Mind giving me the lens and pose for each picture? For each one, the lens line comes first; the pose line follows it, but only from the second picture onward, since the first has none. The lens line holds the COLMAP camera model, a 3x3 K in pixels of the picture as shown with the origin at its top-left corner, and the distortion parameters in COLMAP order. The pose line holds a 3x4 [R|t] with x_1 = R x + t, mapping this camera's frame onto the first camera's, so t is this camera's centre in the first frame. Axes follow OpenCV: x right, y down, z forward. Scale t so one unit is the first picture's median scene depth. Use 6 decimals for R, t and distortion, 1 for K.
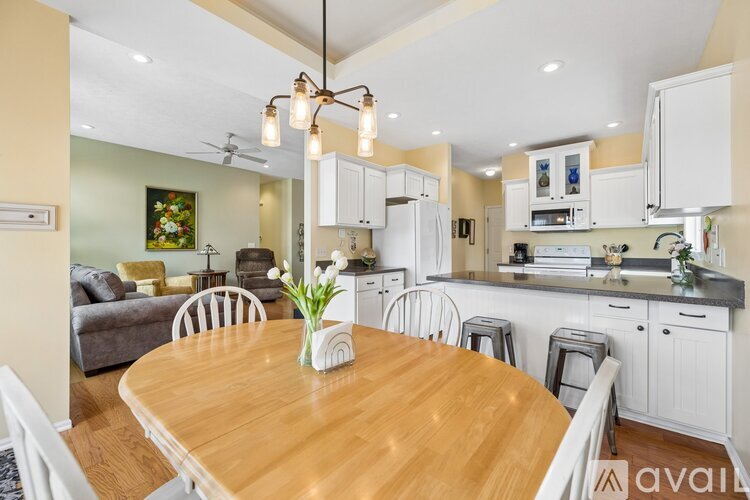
lens RADIAL K [[319.0, 0, 375.4], [0, 319.0, 245.5], [0, 0, 1]] dist [-0.002845, -0.000249]
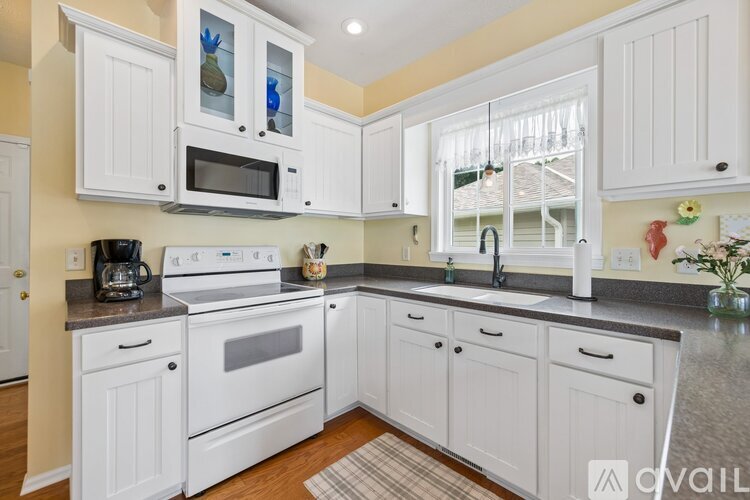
lens RADIAL K [[319.0, 0, 375.5], [0, 319.0, 248.0], [0, 0, 1]] dist [-0.002845, -0.000249]
pose [[0.106397, -0.003103, 0.994319, 0.167687], [0.004425, 0.999987, 0.002648, 0.002875], [-0.994314, 0.004118, 0.106409, 0.773354]]
